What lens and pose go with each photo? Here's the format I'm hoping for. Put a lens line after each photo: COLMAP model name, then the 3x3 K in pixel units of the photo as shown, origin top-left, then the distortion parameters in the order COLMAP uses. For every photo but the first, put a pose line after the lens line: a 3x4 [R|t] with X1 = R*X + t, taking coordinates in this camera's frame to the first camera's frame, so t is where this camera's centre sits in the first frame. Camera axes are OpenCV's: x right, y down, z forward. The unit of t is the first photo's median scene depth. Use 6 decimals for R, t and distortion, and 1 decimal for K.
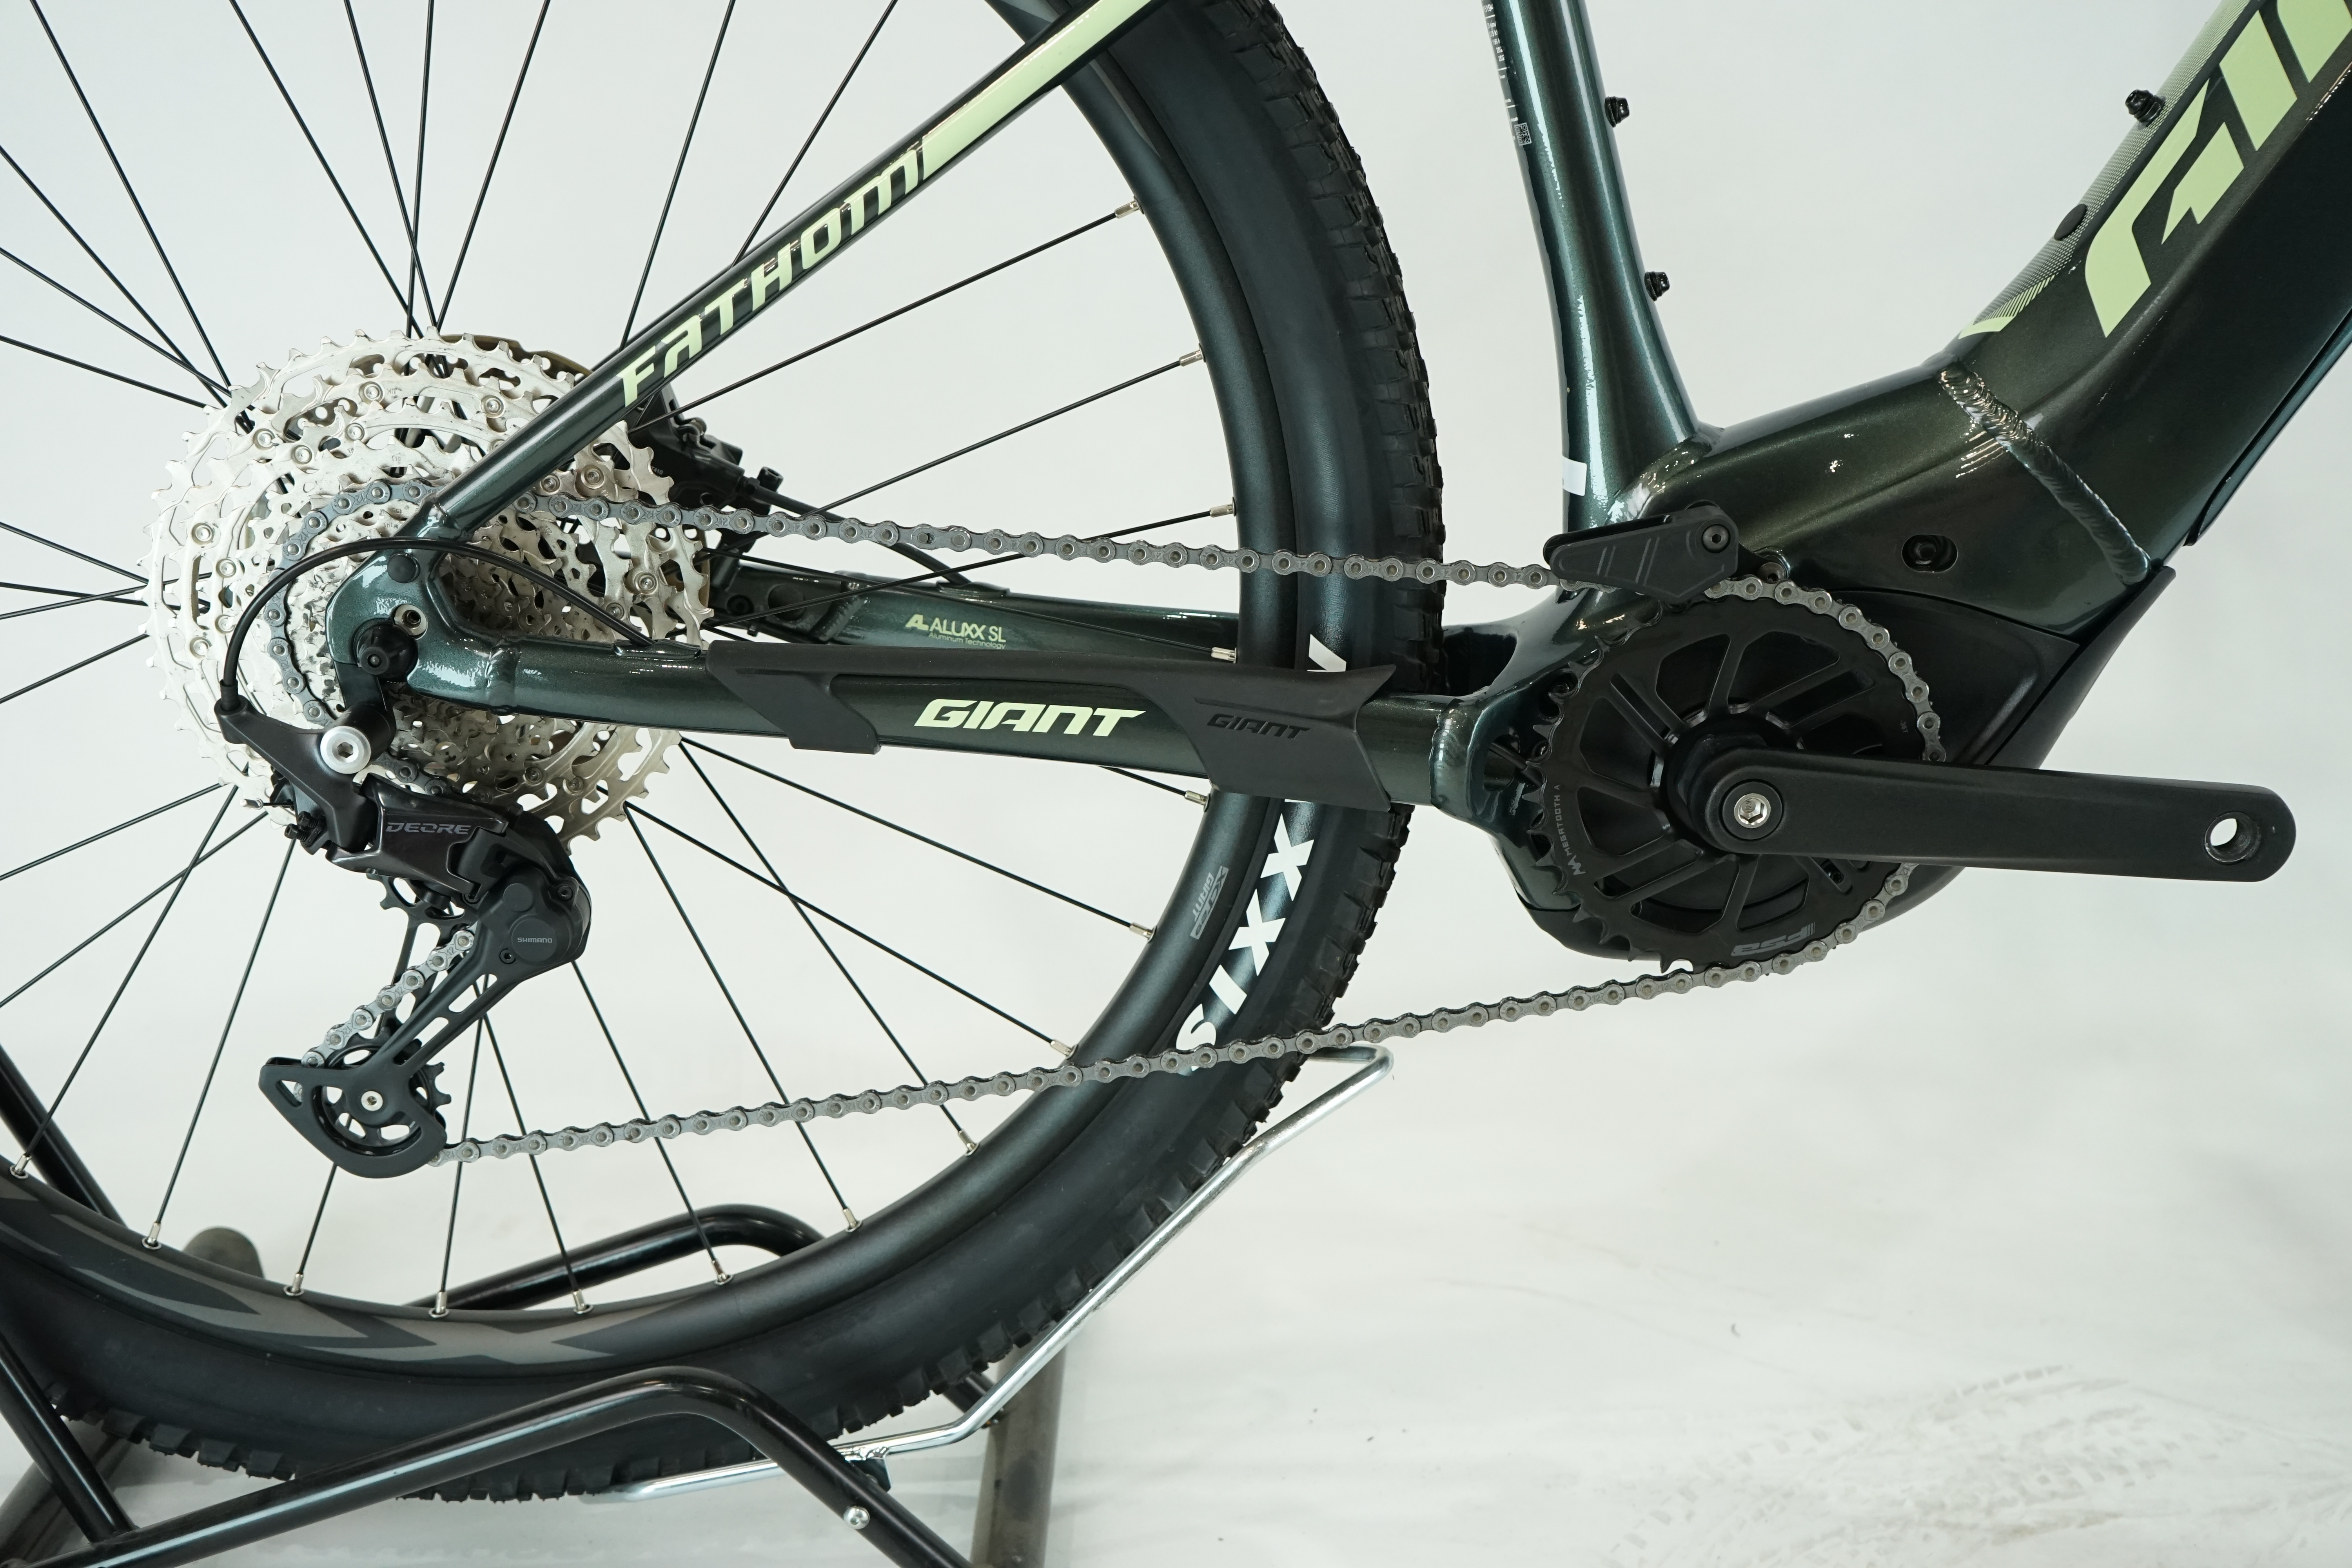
lens RADIAL K [[2617.1, 0, 1176.0], [0, 2617.1, 784.0], [0, 0, 1]] dist [-0.007291, 0.021059]
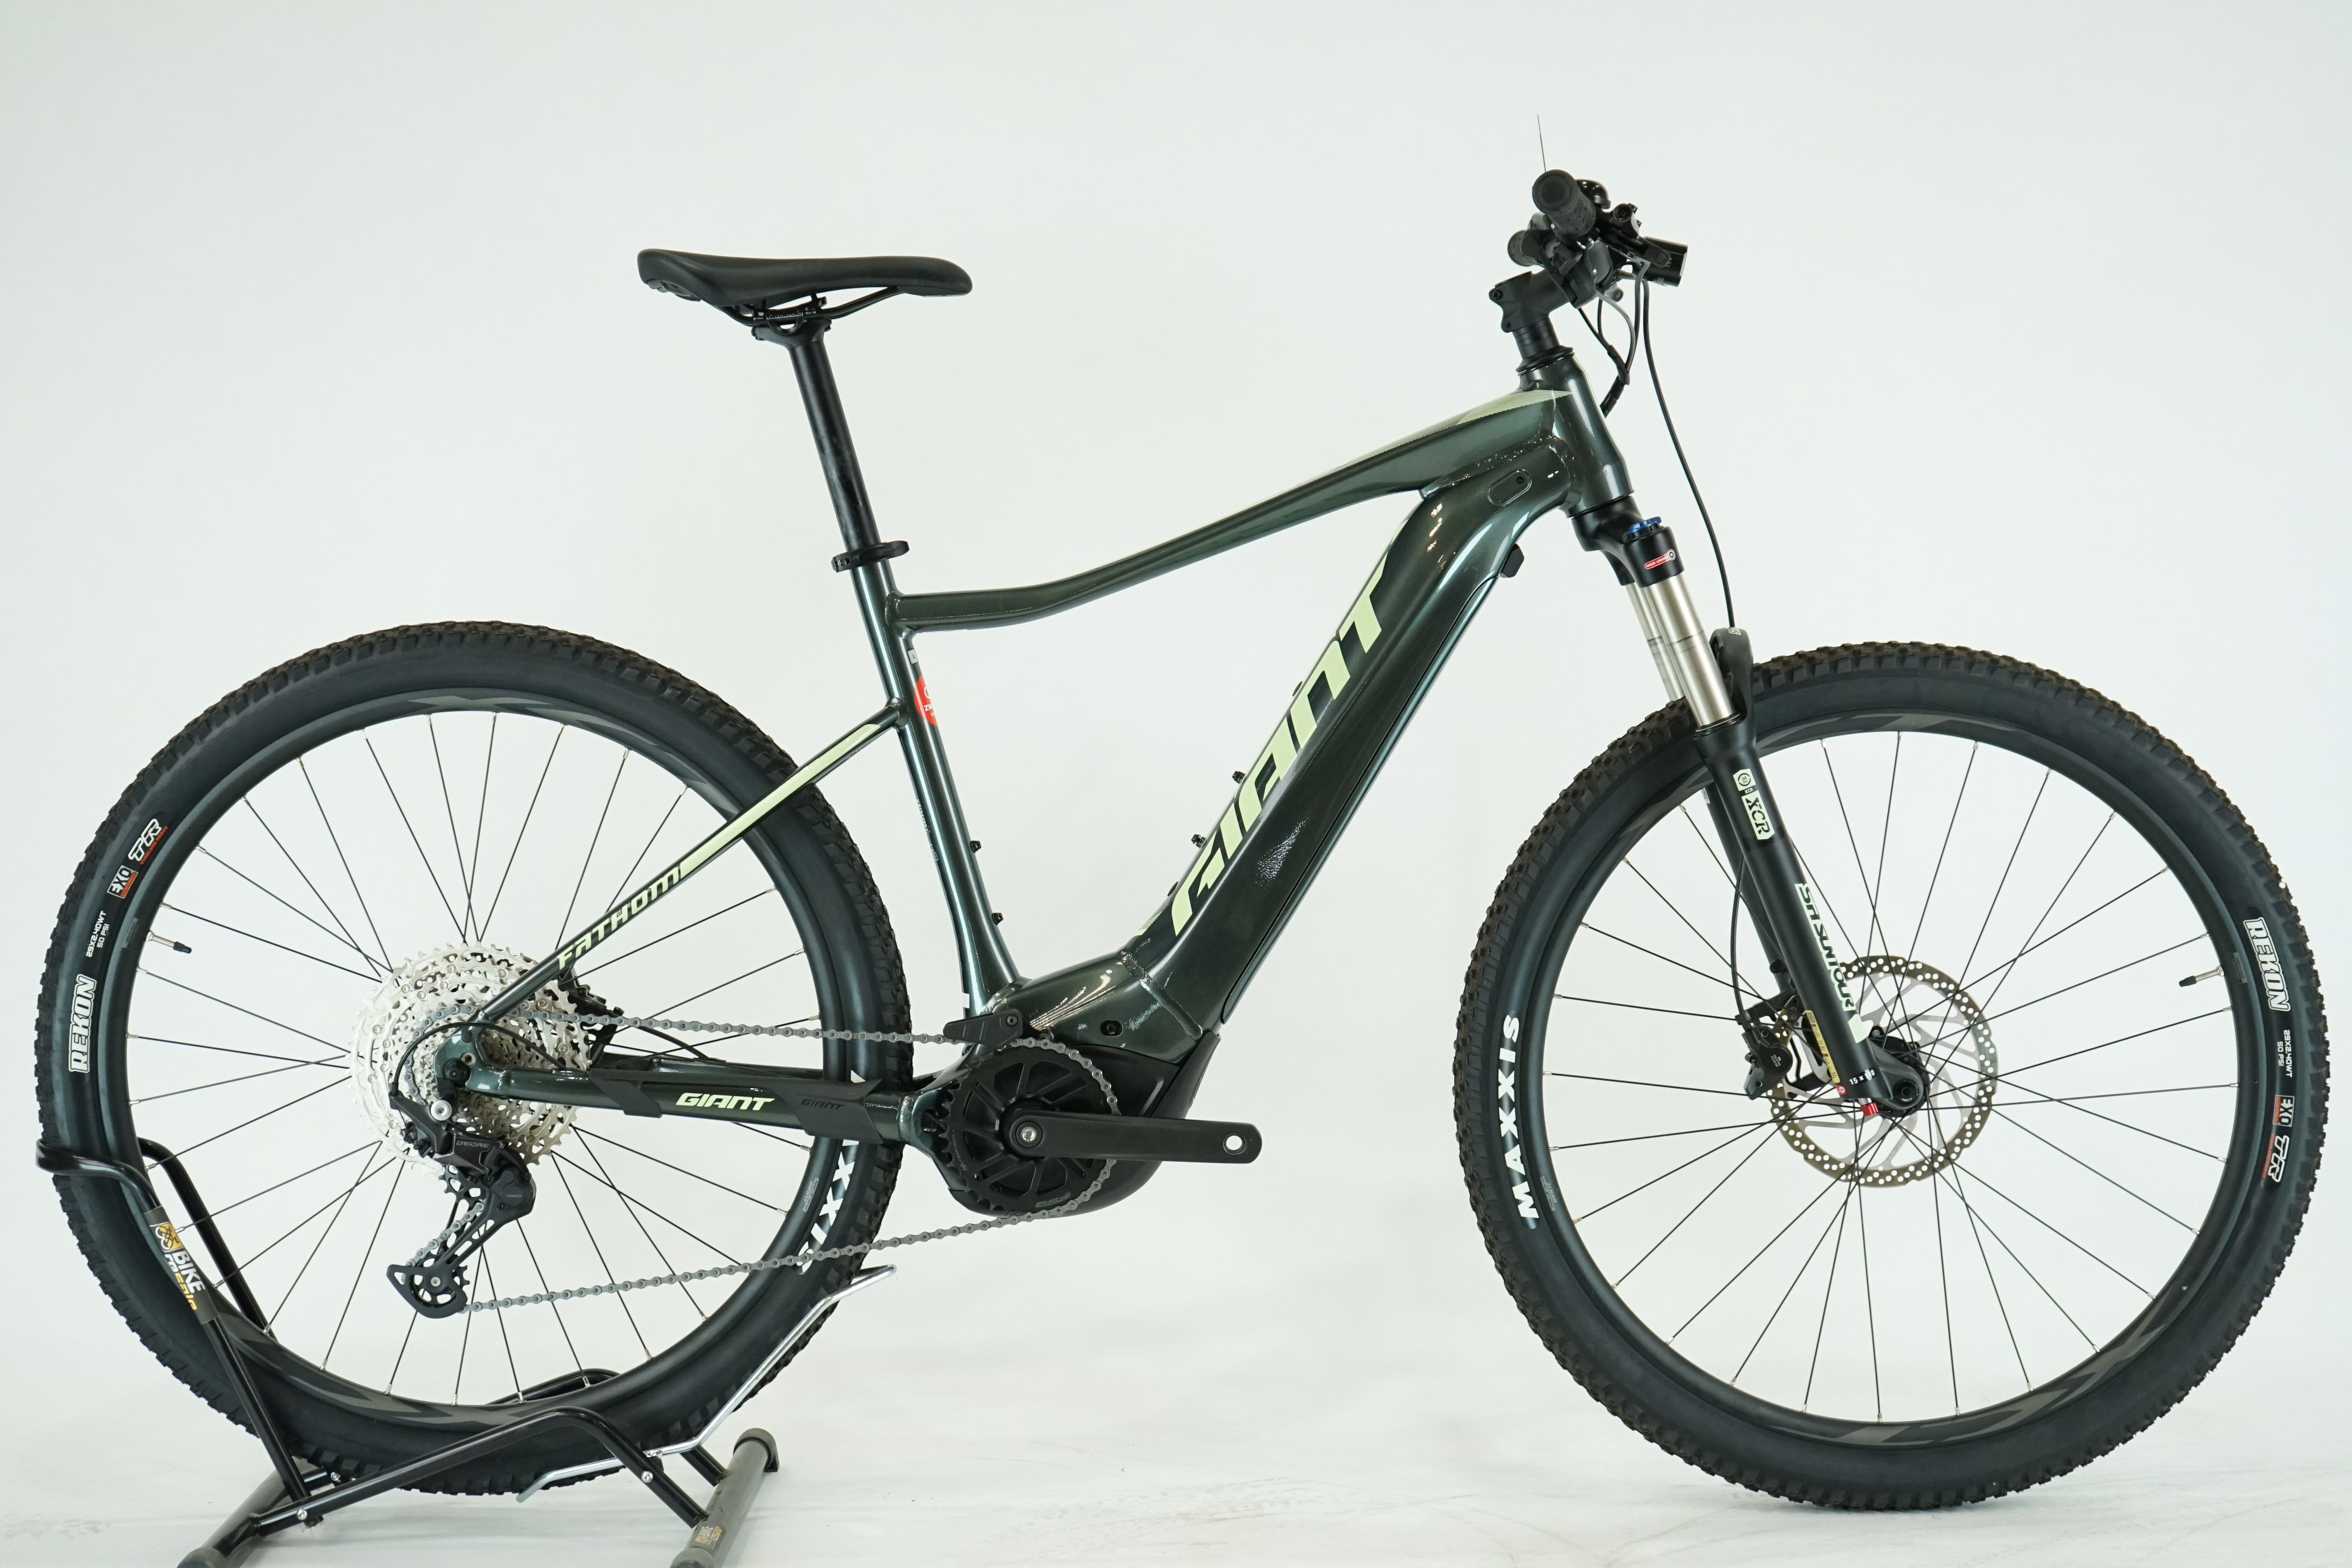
lens RADIAL K [[3787.7, 0, 1176.0], [0, 3787.7, 784.0], [0, 0, 1]] dist [-0.047100, -0.118645]
pose [[0.999808, -0.014998, -0.012623, 0.387760], [0.011445, 0.969399, -0.245223, 0.524951], [0.015915, 0.245031, 0.969385, -2.308223]]
